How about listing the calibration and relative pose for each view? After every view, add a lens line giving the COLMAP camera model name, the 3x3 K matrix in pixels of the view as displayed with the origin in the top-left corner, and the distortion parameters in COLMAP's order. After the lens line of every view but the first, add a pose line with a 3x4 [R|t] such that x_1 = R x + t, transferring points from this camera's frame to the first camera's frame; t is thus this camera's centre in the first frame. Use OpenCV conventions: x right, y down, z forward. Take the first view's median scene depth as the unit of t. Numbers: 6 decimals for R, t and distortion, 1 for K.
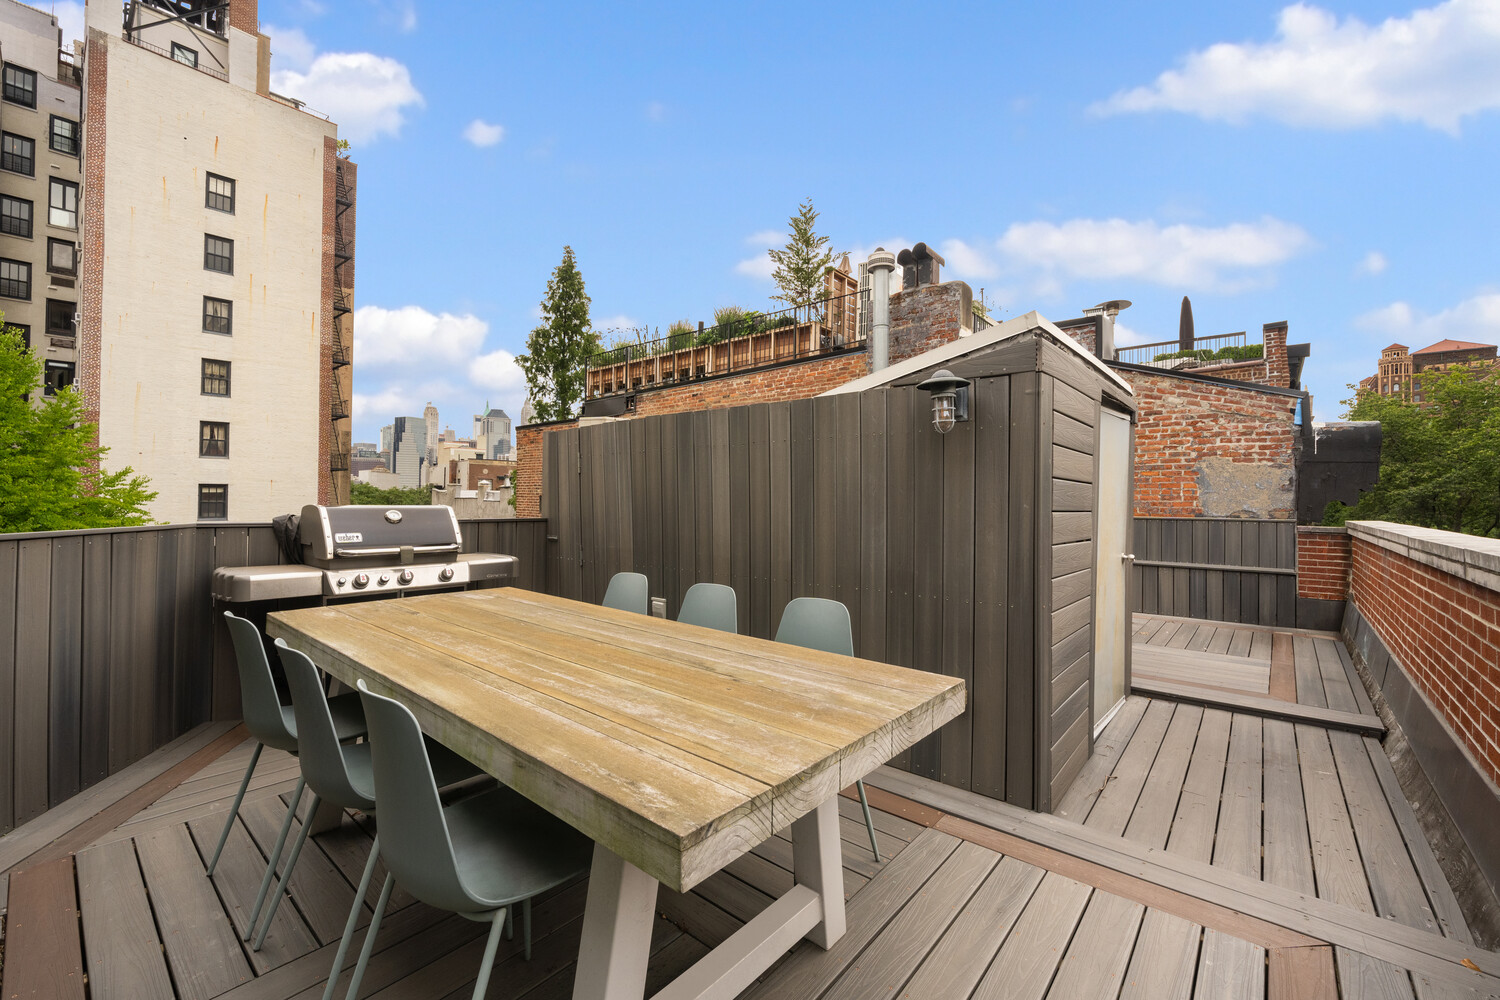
lens RADIAL K [[608.8, 0, 752.1], [0, 608.8, 497.3], [0, 0, 1]] dist [-0.000357, -0.000016]
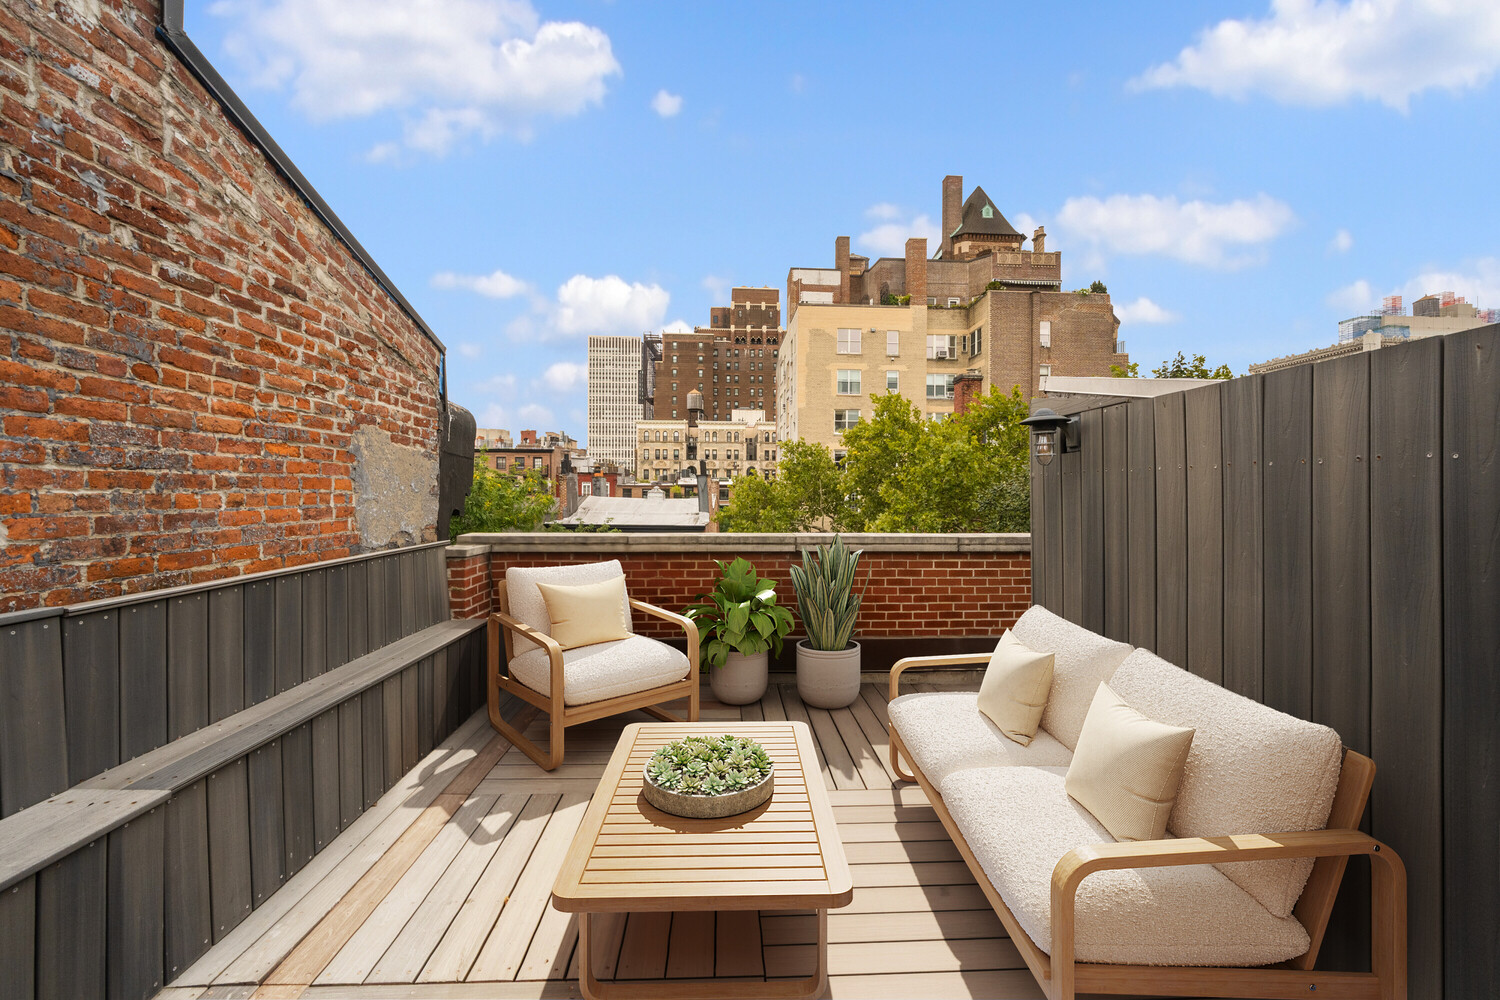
lens RADIAL K [[556.4, 0, 747.4], [0, 556.4, 494.8], [0, 0, 1]] dist [0.000538, 0.000030]
pose [[-0.679198, -0.007548, 0.733916, 0.218236], [-0.005323, 0.999971, 0.005359, -0.015256], [-0.733936, -0.000267, -0.679219, 1.055984]]
